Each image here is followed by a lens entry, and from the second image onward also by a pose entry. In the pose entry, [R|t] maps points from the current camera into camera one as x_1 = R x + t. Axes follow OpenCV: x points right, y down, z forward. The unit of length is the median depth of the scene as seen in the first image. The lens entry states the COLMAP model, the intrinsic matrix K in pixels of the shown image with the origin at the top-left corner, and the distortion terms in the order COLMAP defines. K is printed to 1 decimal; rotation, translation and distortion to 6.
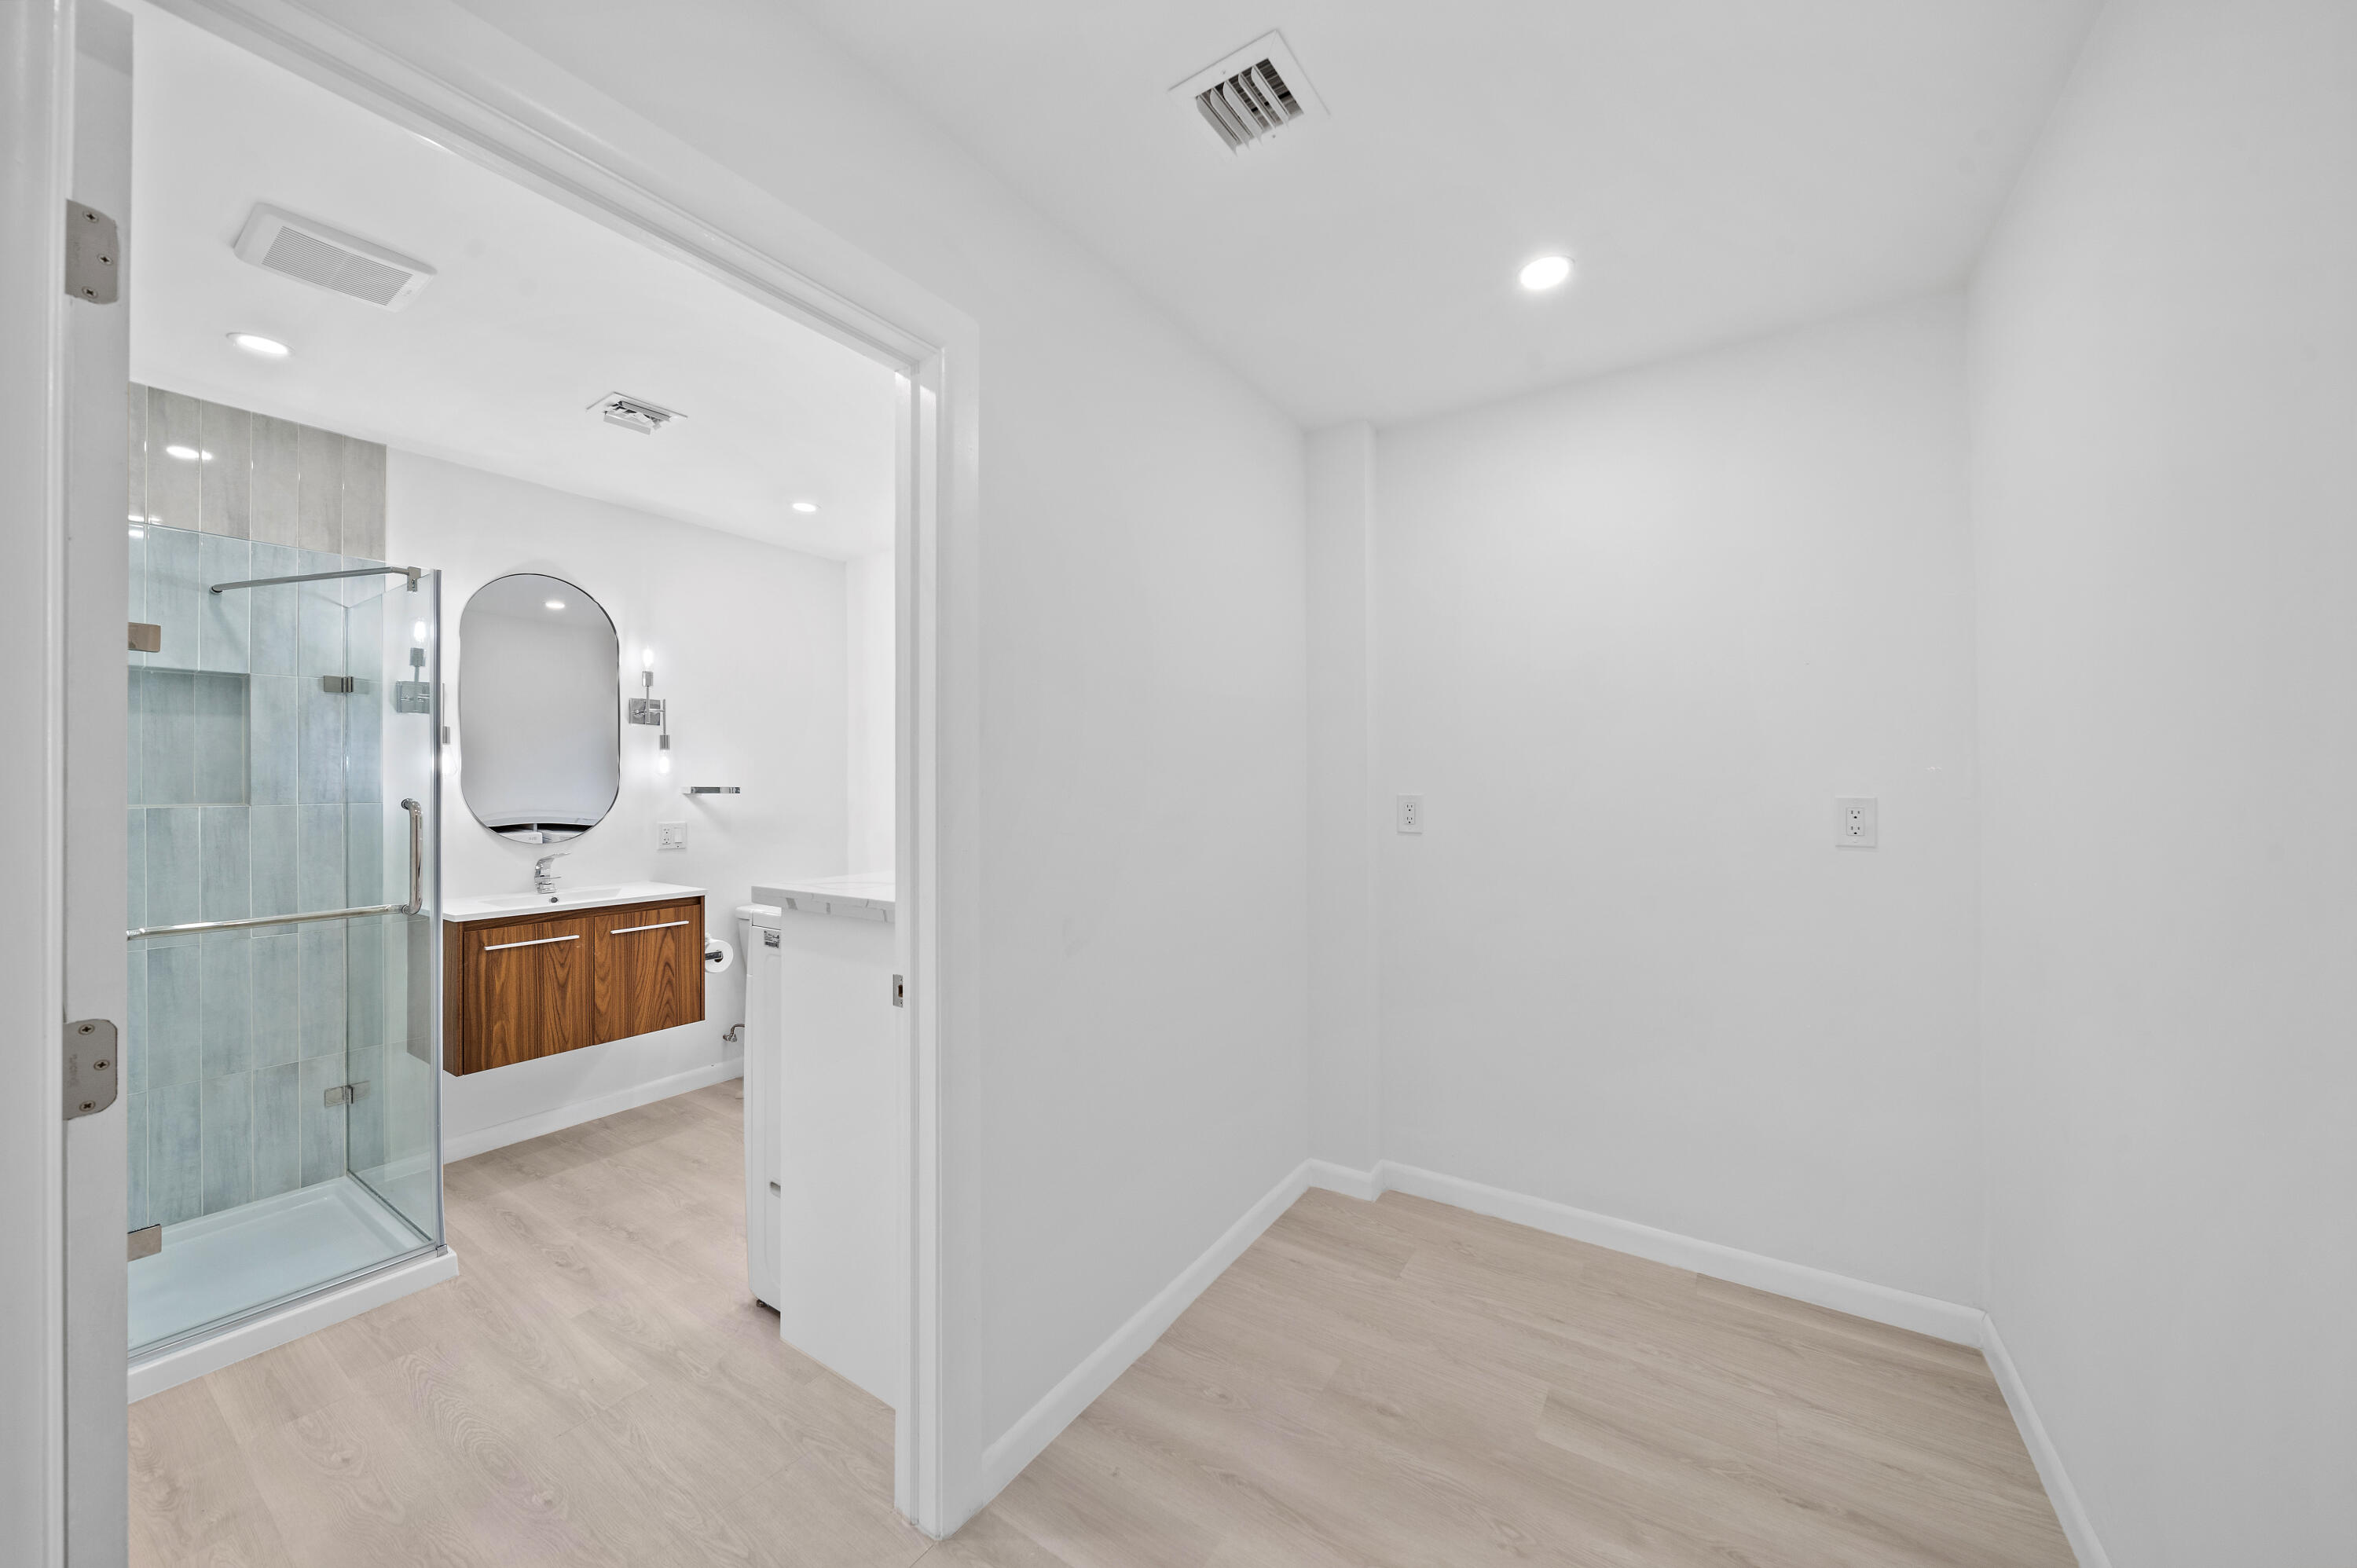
lens RADIAL K [[845.6, 0, 1187.2], [0, 845.6, 779.5], [0, 0, 1]] dist [-0.000188, -0.001549]
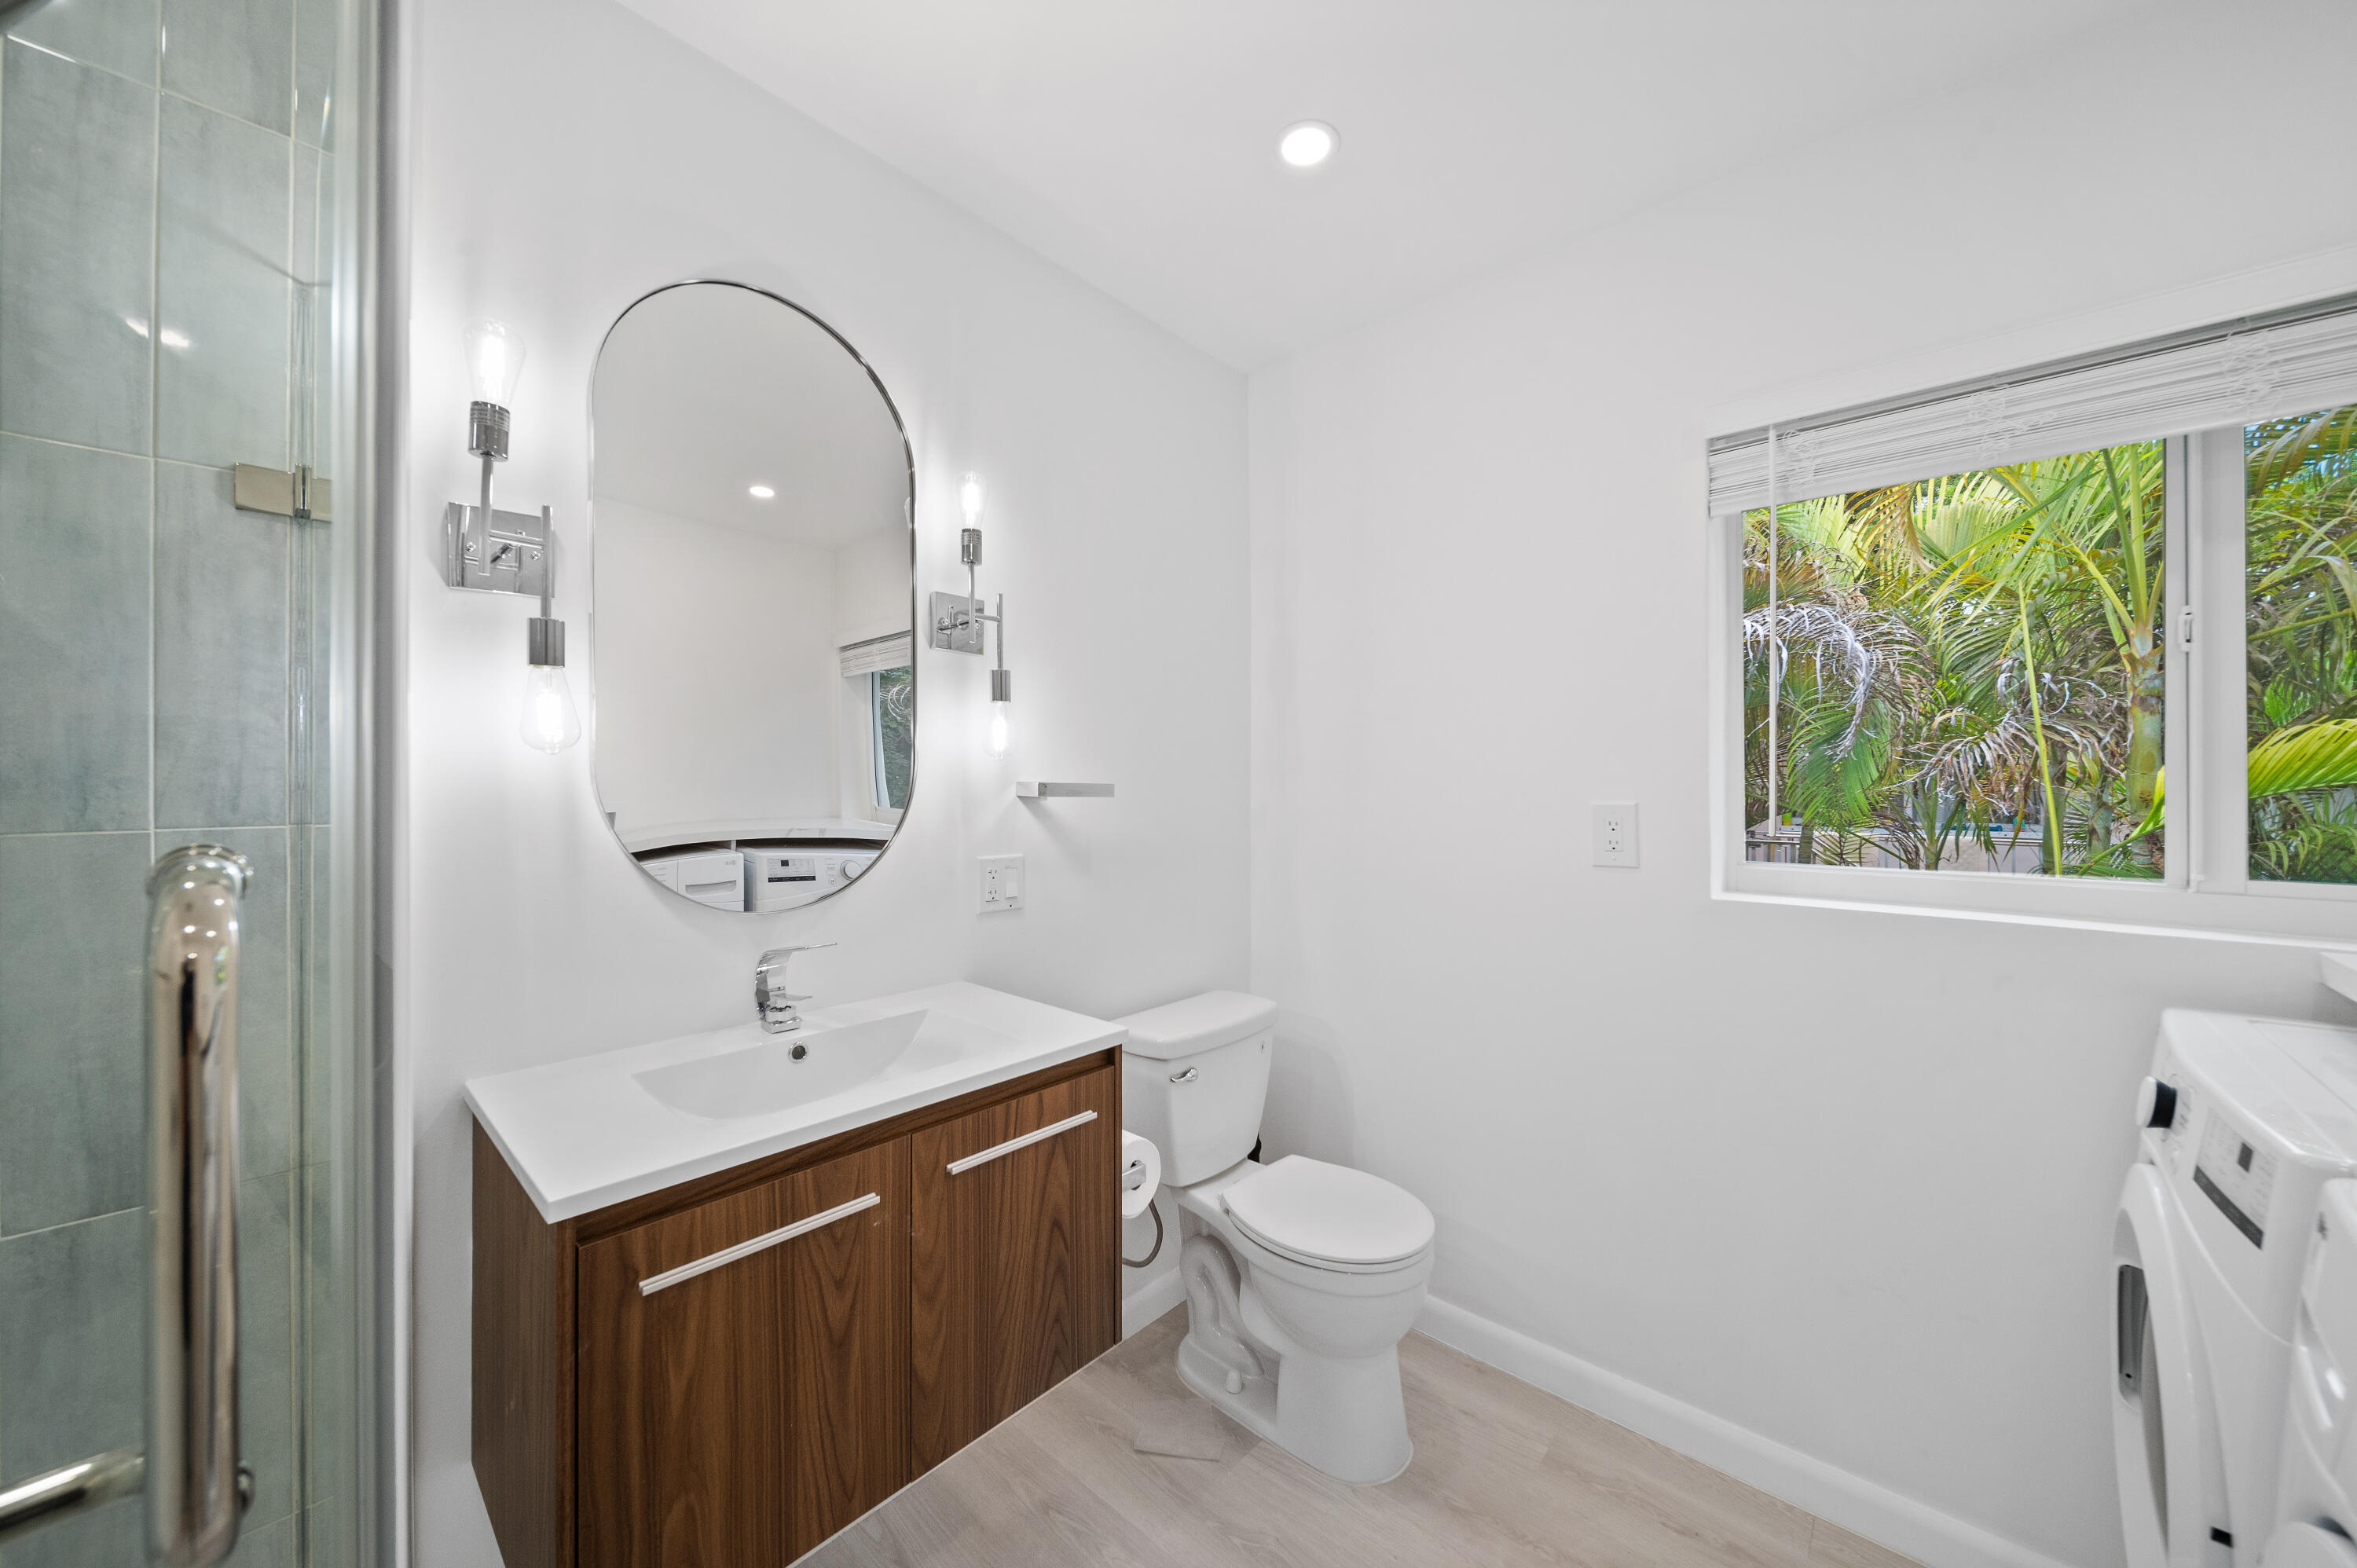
lens RADIAL K [[845.6, 0, 1174.8], [0, 845.6, 777.8], [0, 0, 1]] dist [-0.000188, -0.001549]
pose [[0.988388, 0.004452, -0.151886, -0.566773], [-0.004115, 0.999988, 0.002534, 0.006046], [0.151896, -0.001880, 0.988395, 0.694845]]
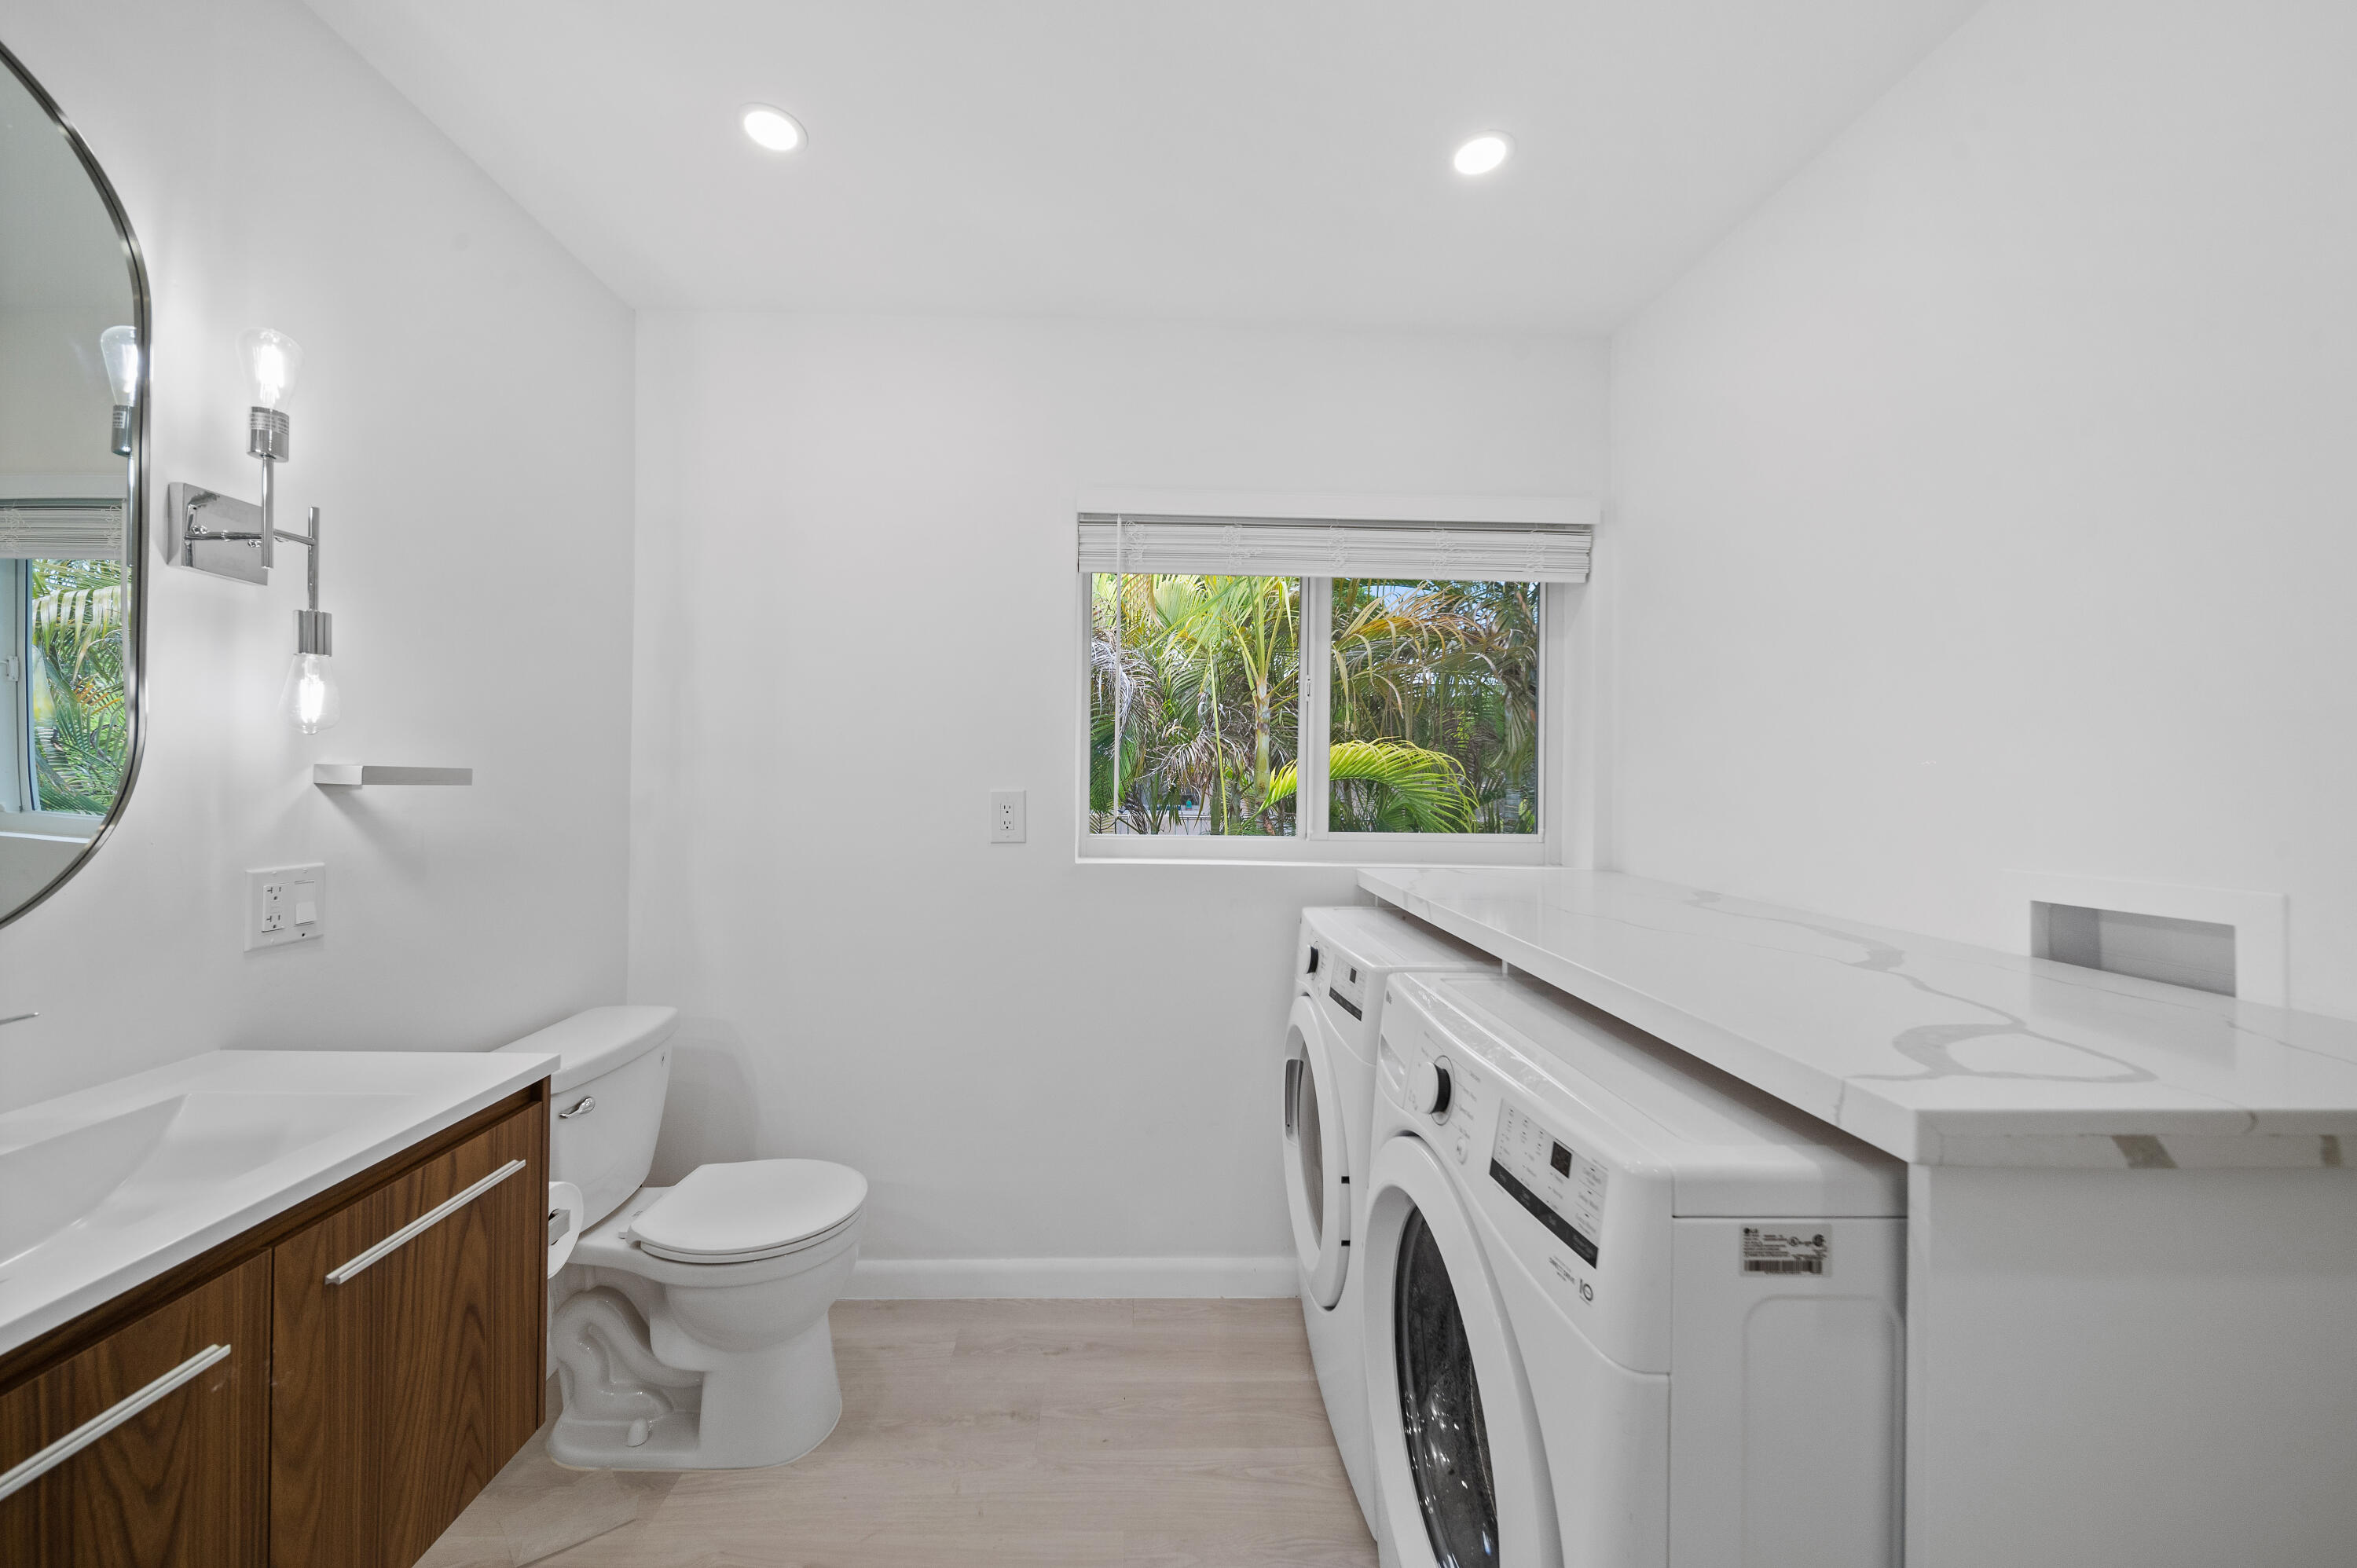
lens RADIAL K [[845.6, 0, 1156.5], [0, 845.6, 767.6], [0, 0, 1]] dist [-0.000188, -0.001549]
pose [[0.818329, 0.020356, 0.574389, -0.669117], [-0.020629, 0.999769, -0.006042, 0.006111], [-0.574379, -0.006905, 0.818560, 0.660123]]
